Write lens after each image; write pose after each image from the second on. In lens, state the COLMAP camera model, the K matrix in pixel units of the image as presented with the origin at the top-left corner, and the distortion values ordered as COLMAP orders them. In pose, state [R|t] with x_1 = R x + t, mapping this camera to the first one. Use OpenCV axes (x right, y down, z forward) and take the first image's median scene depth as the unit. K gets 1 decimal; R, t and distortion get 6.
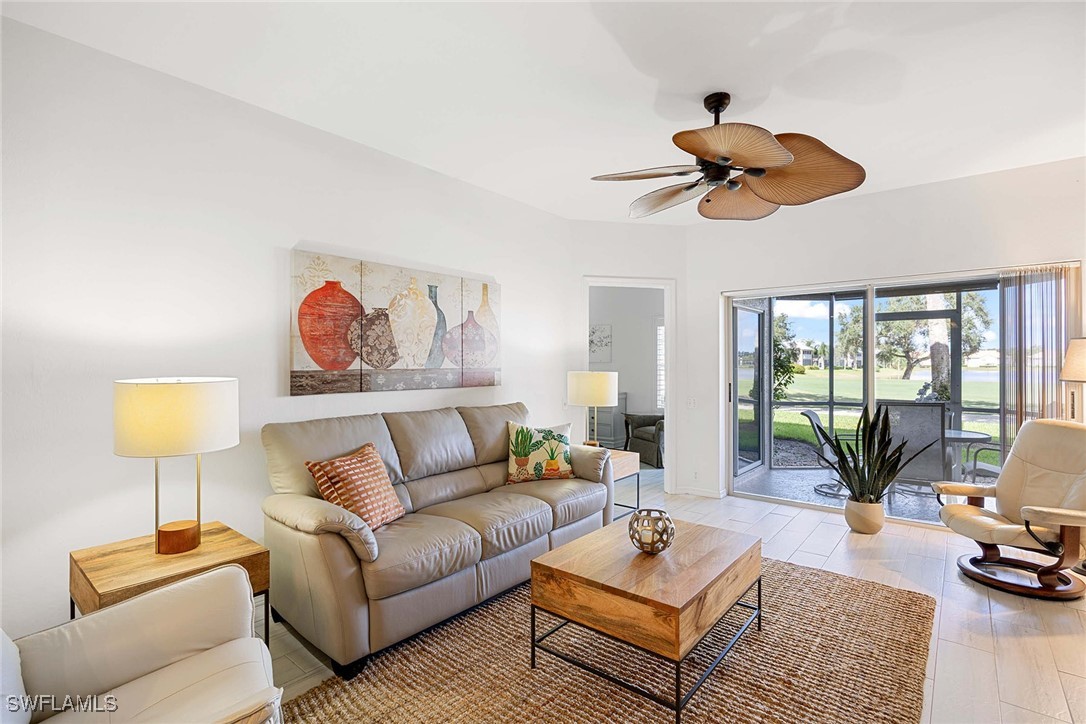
lens RADIAL K [[508.3, 0, 543.0], [0, 508.3, 362.0], [0, 0, 1]] dist [-0.008055, -0.000048]
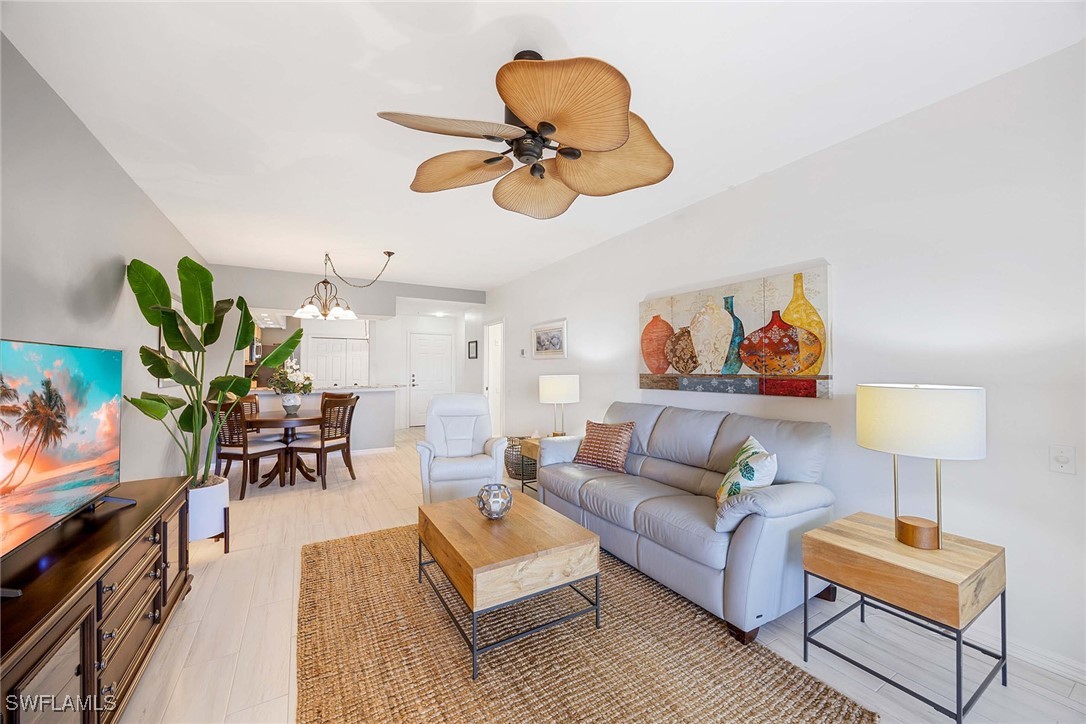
lens RADIAL K [[410.2, 0, 544.4], [0, 410.2, 360.2], [0, 0, 1]] dist [-0.000372, -0.000224]
pose [[-0.338575, -0.018259, -0.940762, 0.823562], [0.005724, 0.999753, -0.021464, -0.000348], [0.940922, -0.012652, -0.338386, 1.050131]]
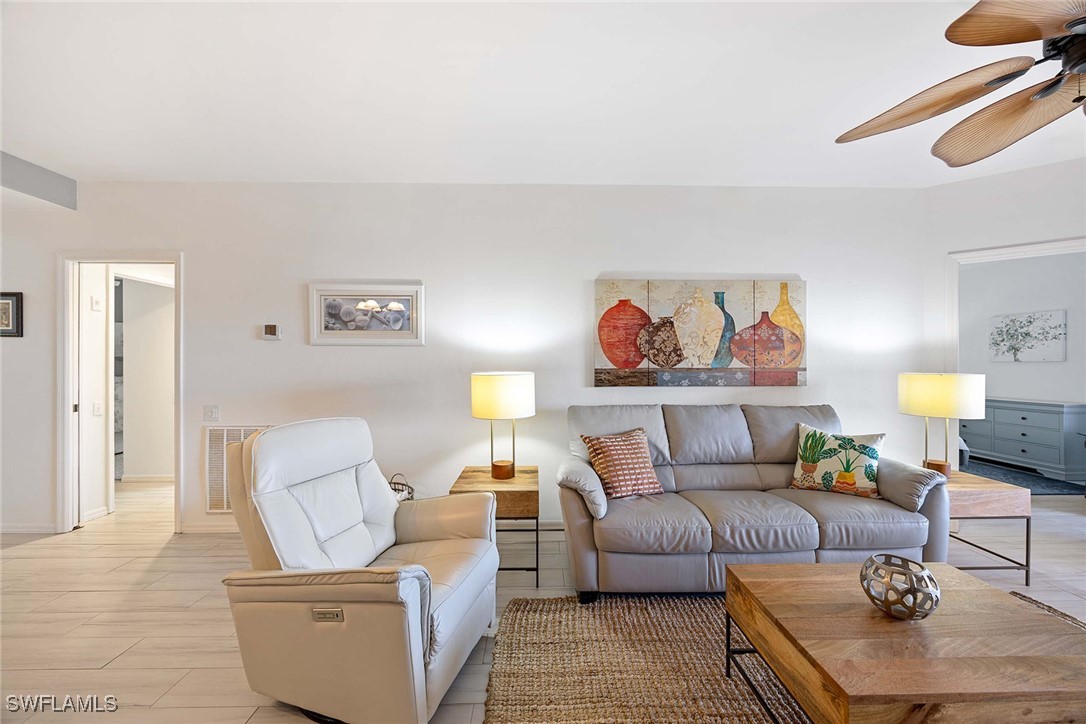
lens RADIAL K [[410.4, 0, 543.0], [0, 410.4, 362.0], [0, 0, 1]] dist [-0.008721, 0.000001]
pose [[0.650282, -0.003093, -0.759687, 0.235314], [0.002883, 0.999995, -0.001604, 0.000977], [0.759687, -0.001147, 0.650287, 0.152314]]
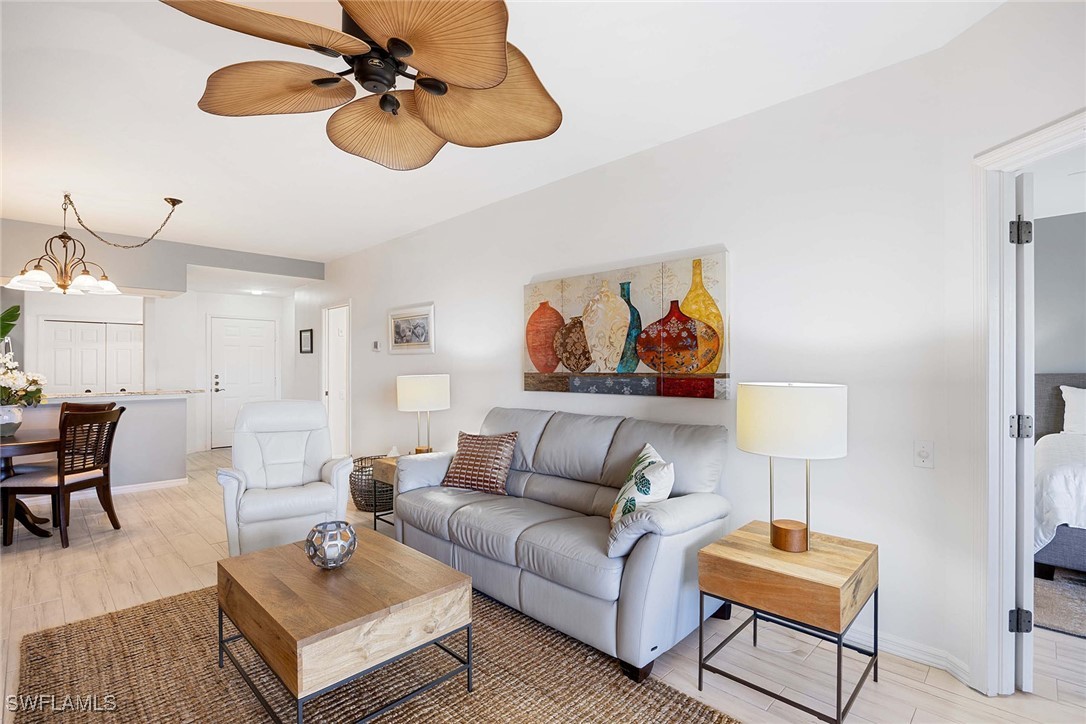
lens RADIAL K [[508.3, 0, 543.0], [0, 508.3, 362.0], [0, 0, 1]] dist [-0.008055, -0.000048]
pose [[-0.086804, -0.007274, -0.996199, 0.807559], [0.007215, 0.999943, -0.007930, -0.000358], [0.996199, -0.007876, -0.086746, 1.055976]]
